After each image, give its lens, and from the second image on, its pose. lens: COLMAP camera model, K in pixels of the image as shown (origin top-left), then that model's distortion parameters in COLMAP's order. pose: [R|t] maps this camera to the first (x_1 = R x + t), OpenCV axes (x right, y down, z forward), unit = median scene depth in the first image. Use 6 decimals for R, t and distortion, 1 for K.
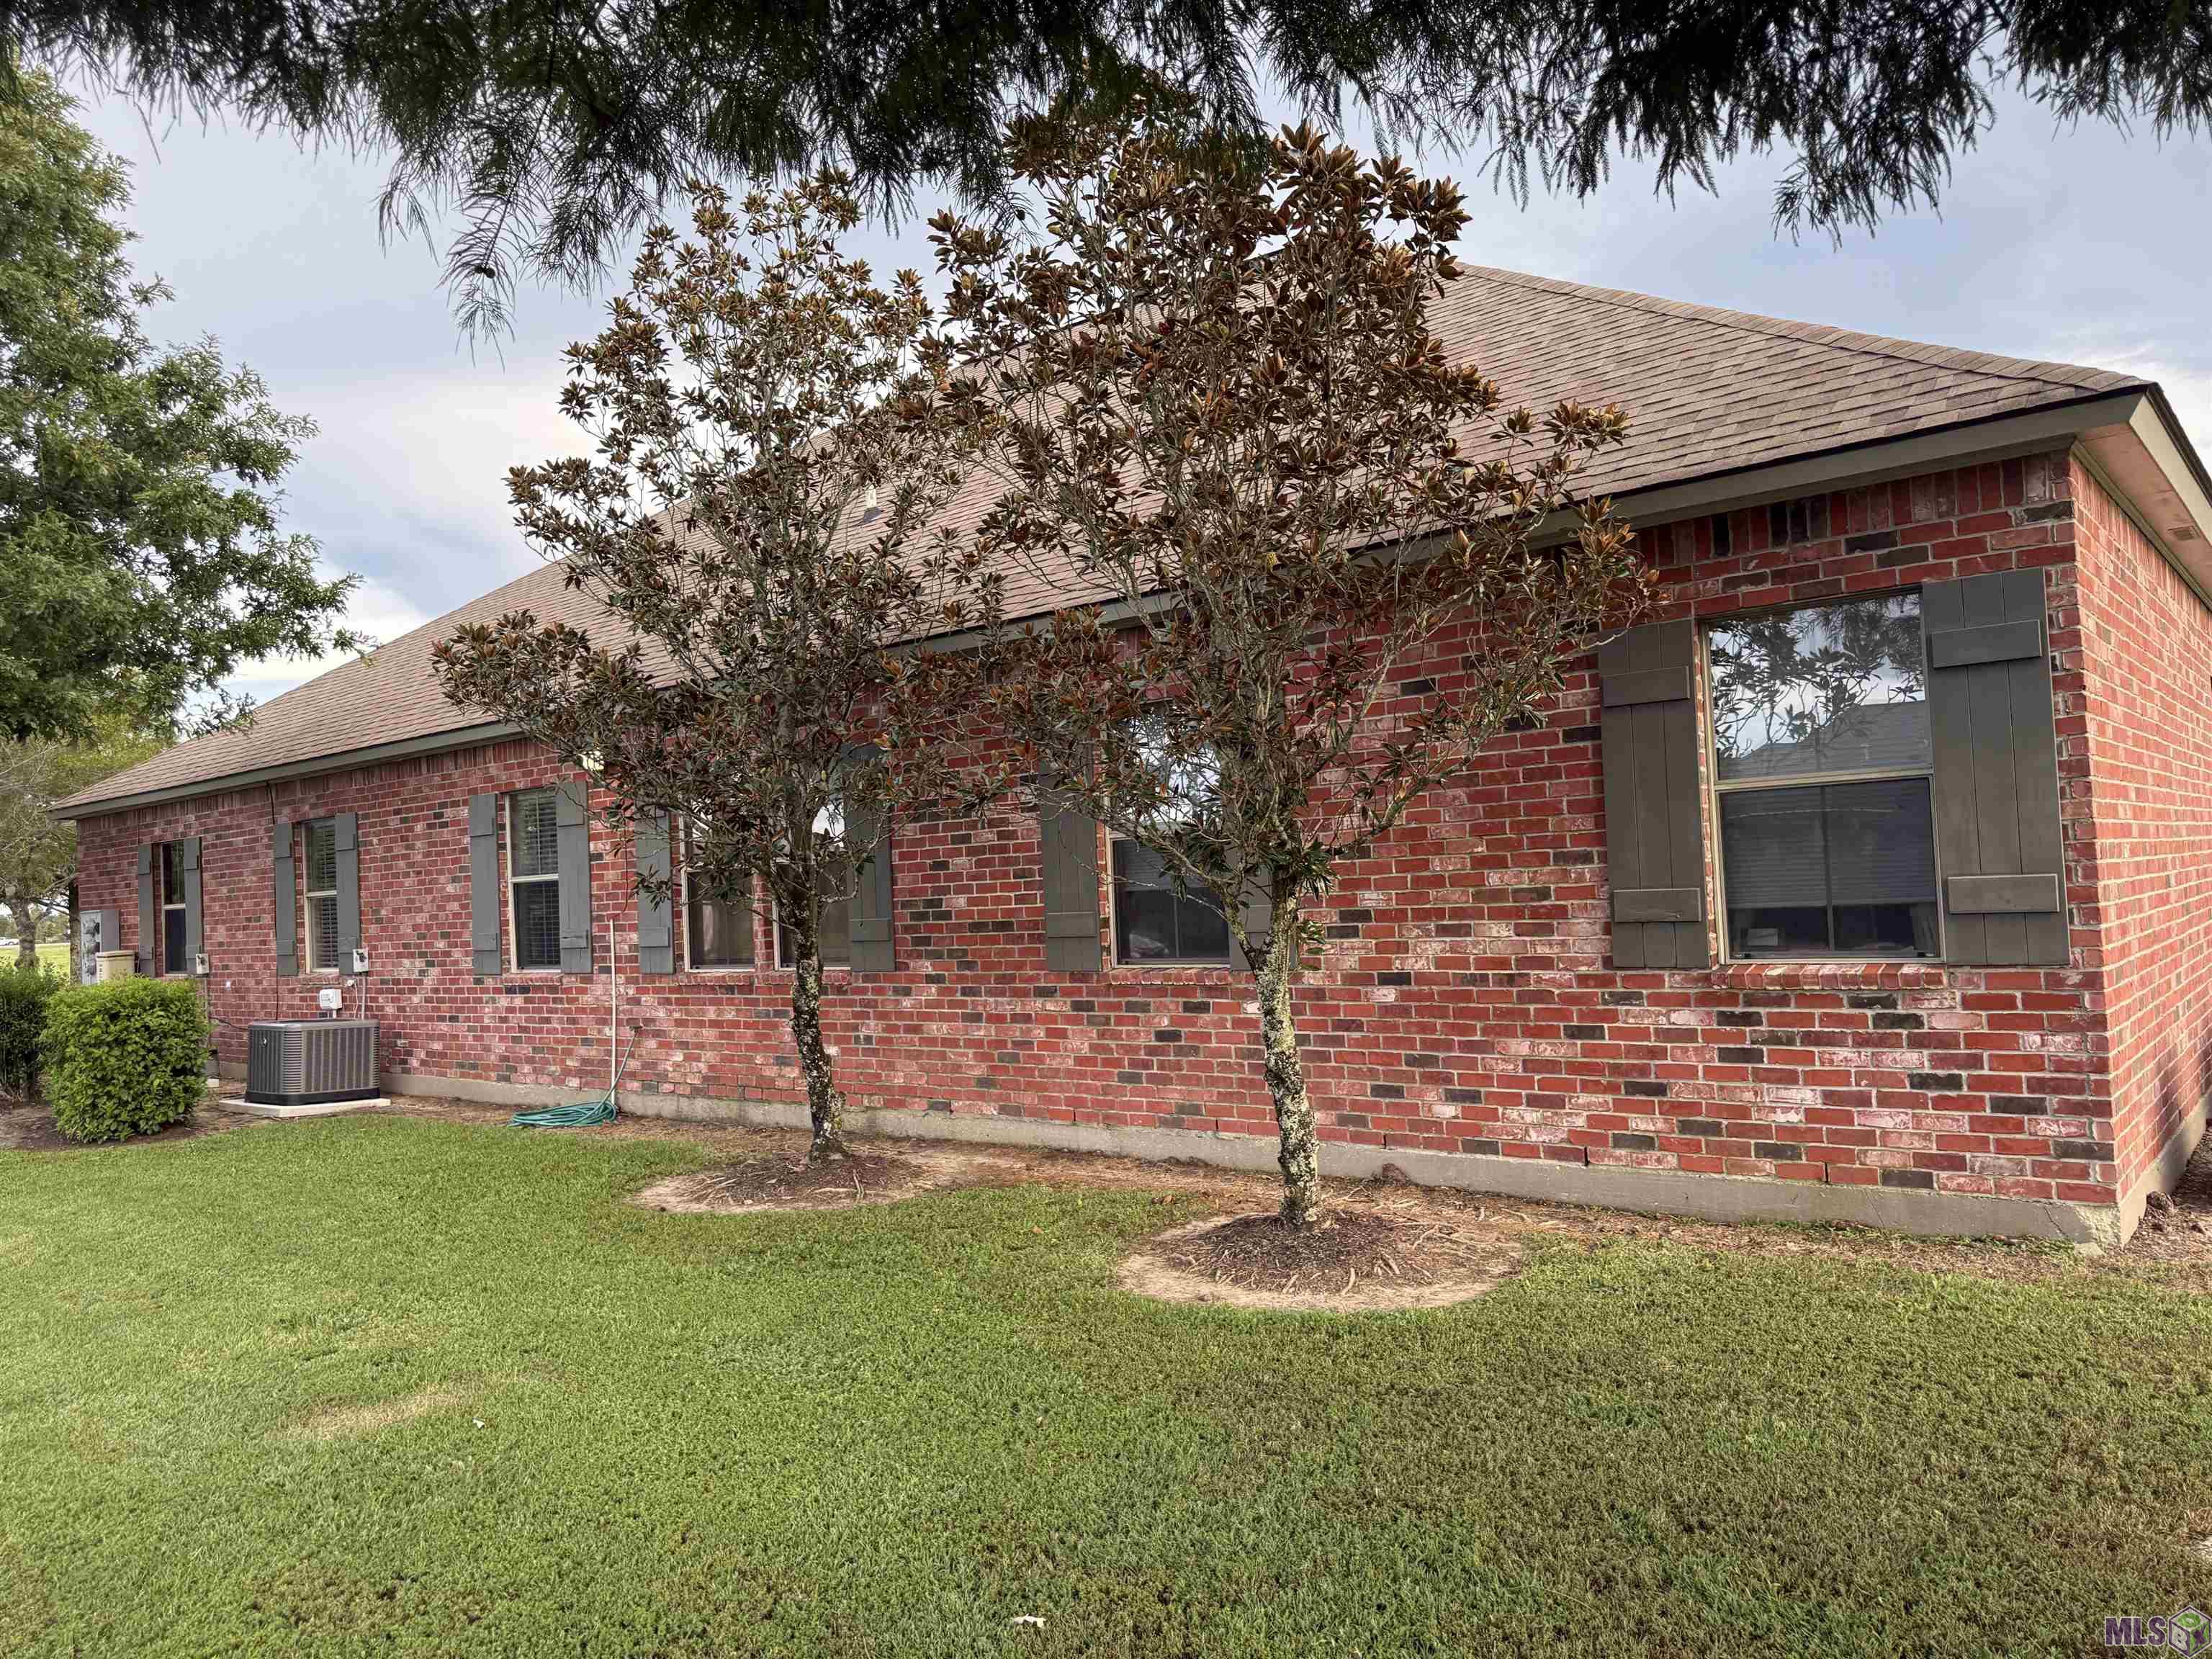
lens RADIAL K [[1550.3, 0, 1098.3], [0, 1550.3, 839.2], [0, 0, 1]] dist [0.135778, -0.257298]
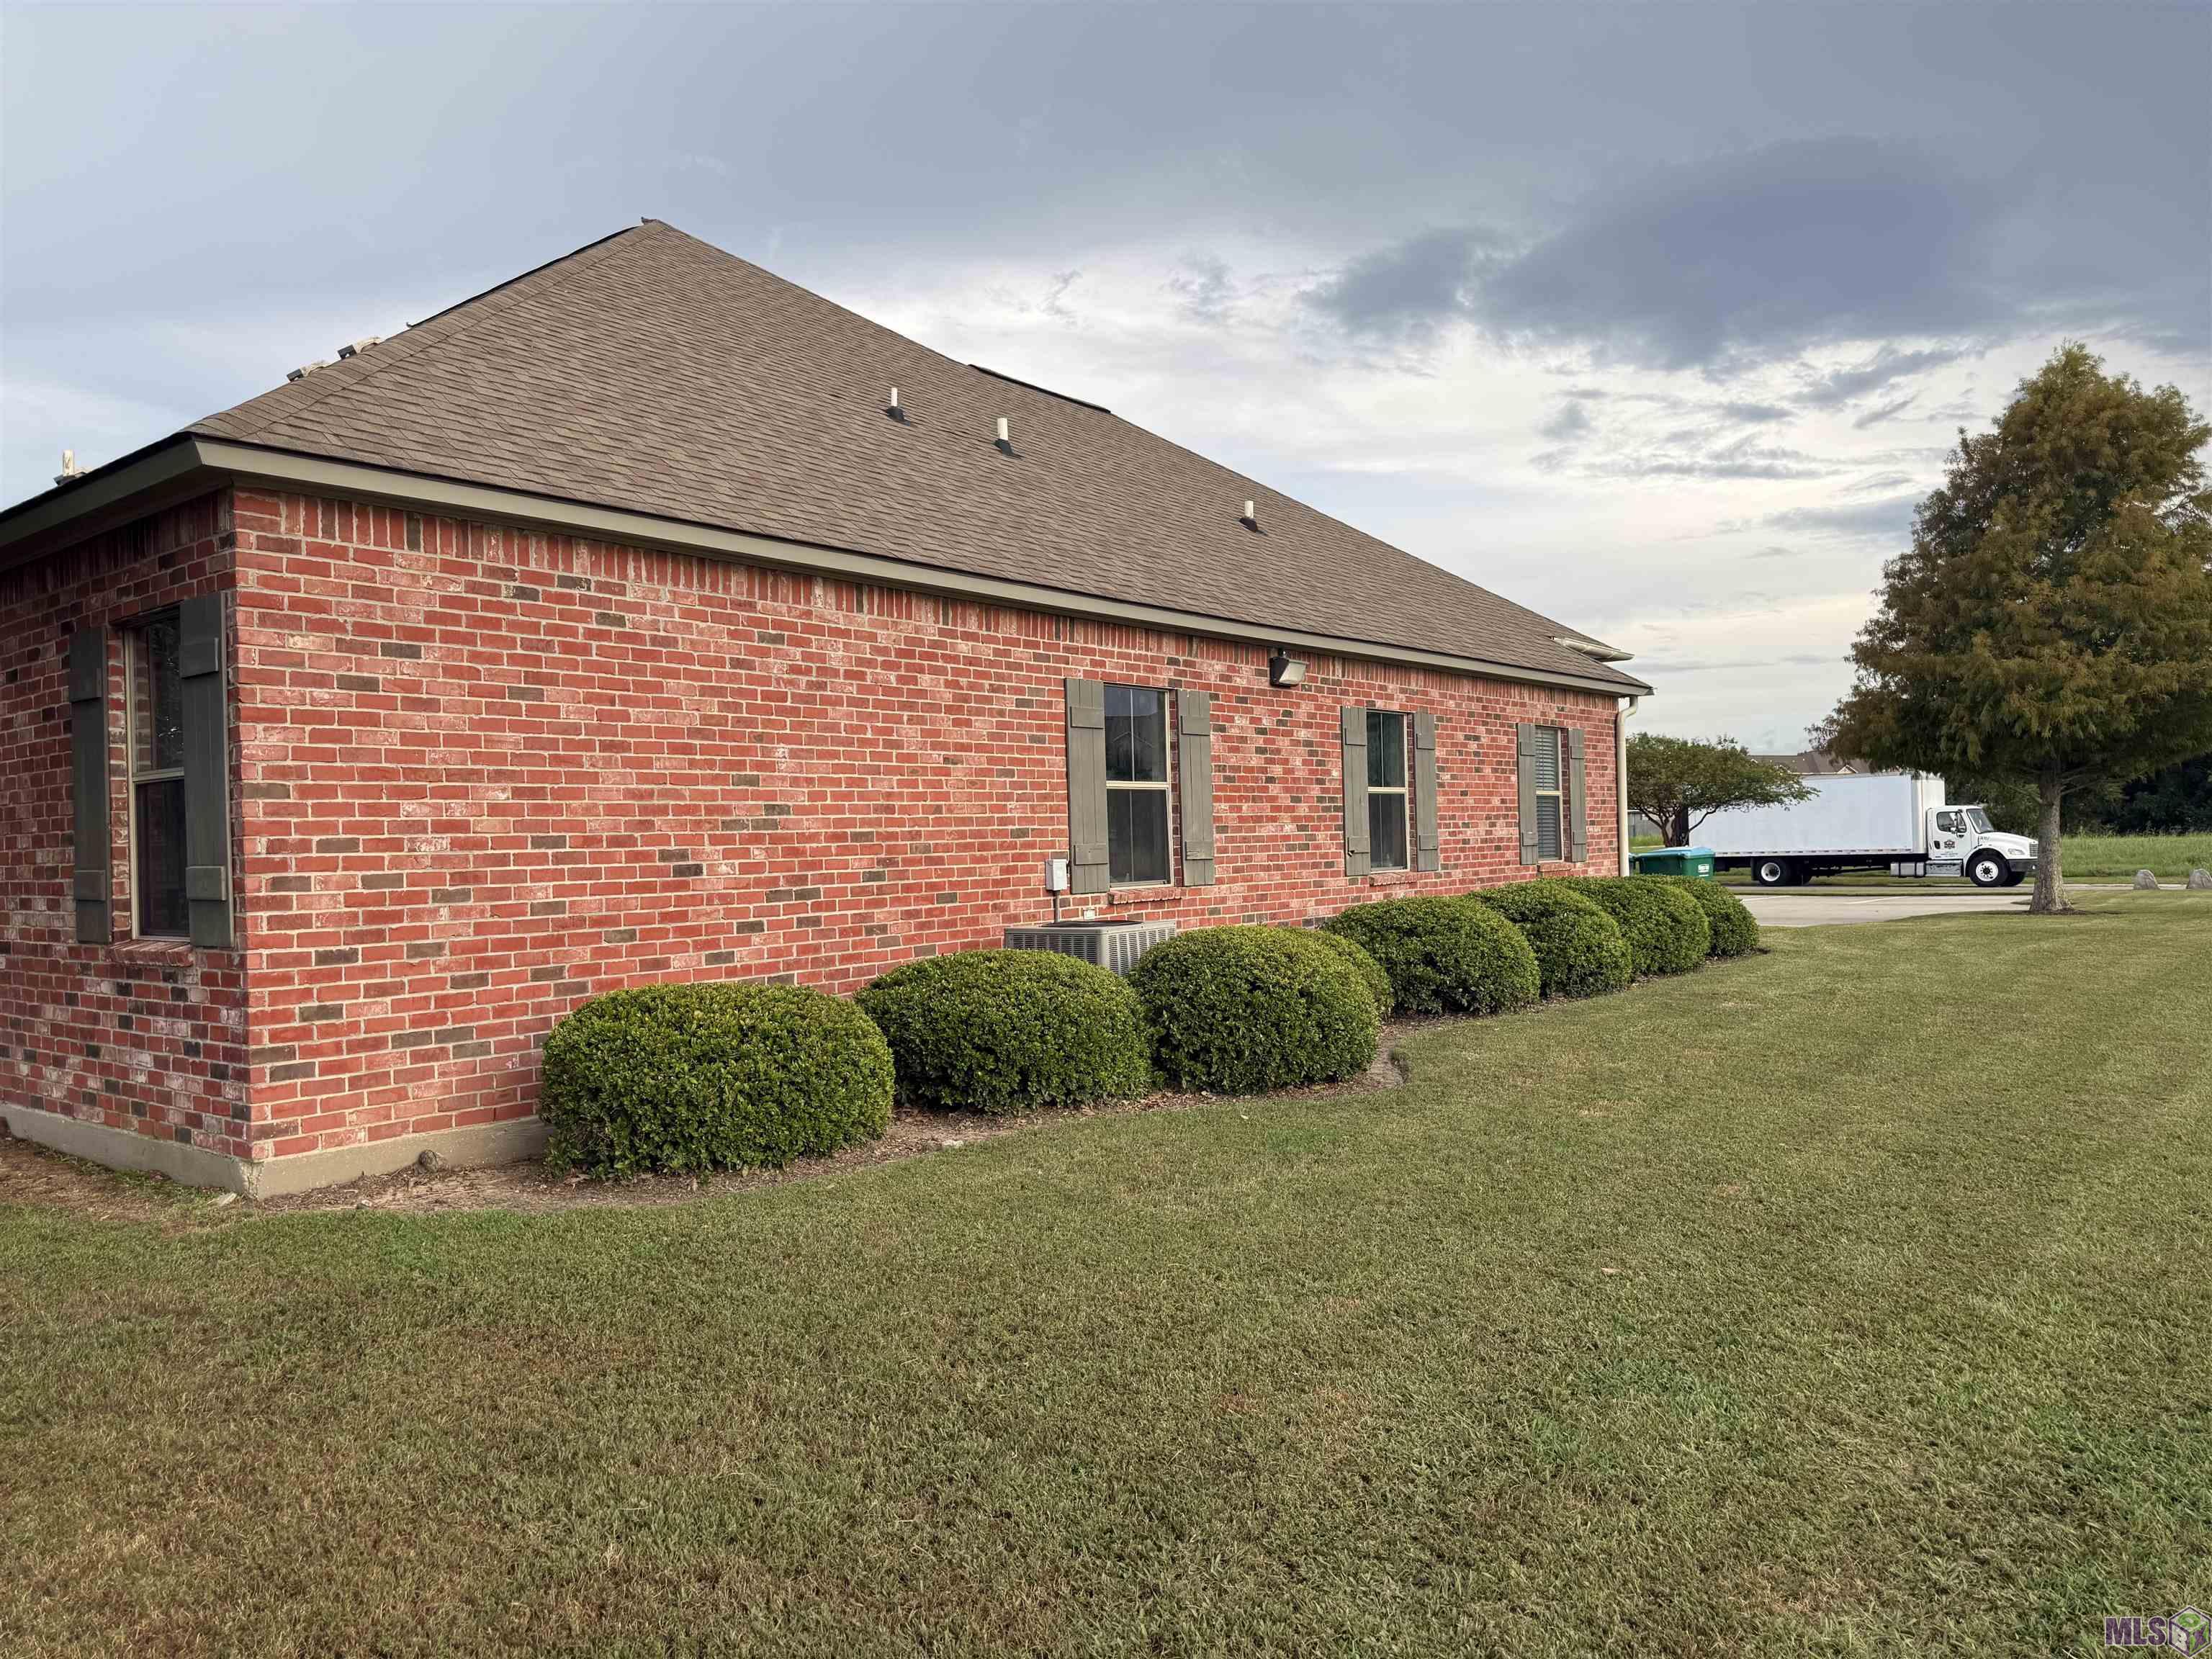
lens RADIAL K [[1545.4, 0, 1106.0], [0, 1545.4, 829.5], [0, 0, 1]] dist [0.130932, -0.187026]
pose [[0.999744, 0.019256, 0.011863, 0.775699], [-0.019534, 0.999527, 0.023744, -0.027358], [-0.011400, -0.023970, 0.999648, -0.082173]]
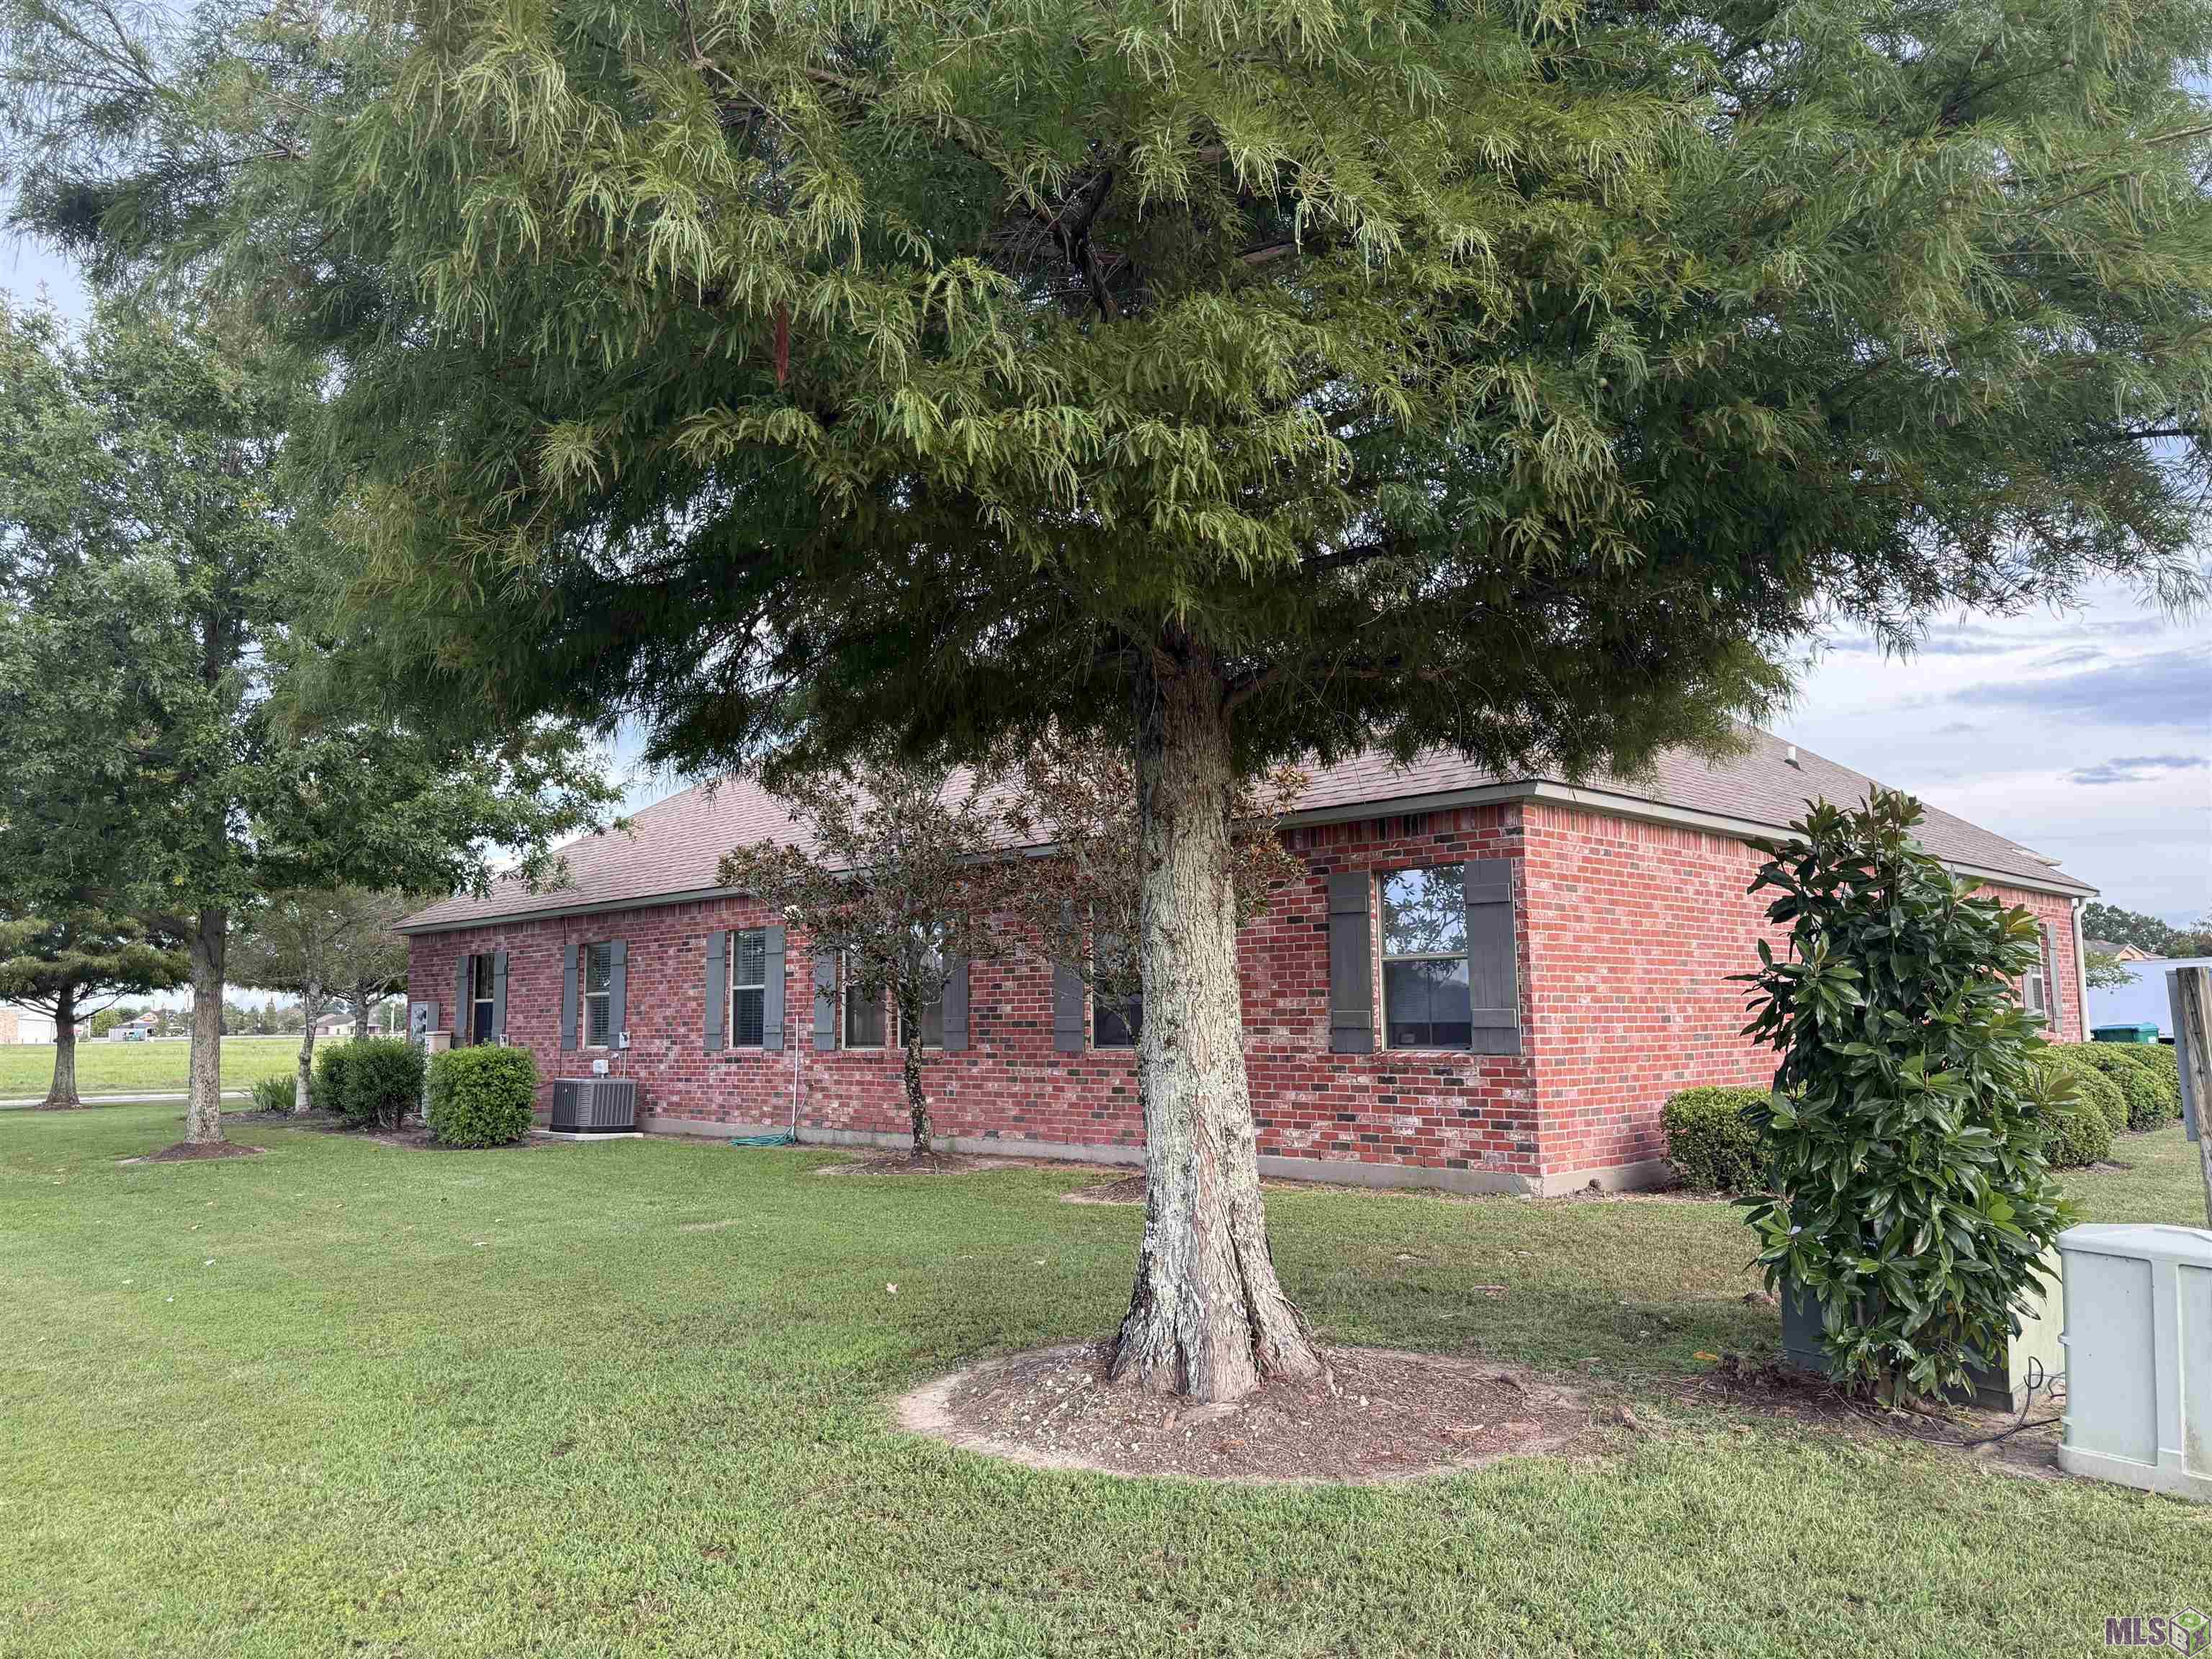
lens RADIAL K [[1545.4, 0, 1106.0], [0, 1545.4, 829.5], [0, 0, 1]] dist [0.130932, -0.187026]
pose [[0.996104, 0.022810, -0.085191, 0.157729], [-0.030030, 0.995975, -0.084456, -0.014387], [0.082922, 0.086685, 0.992779, -0.674983]]
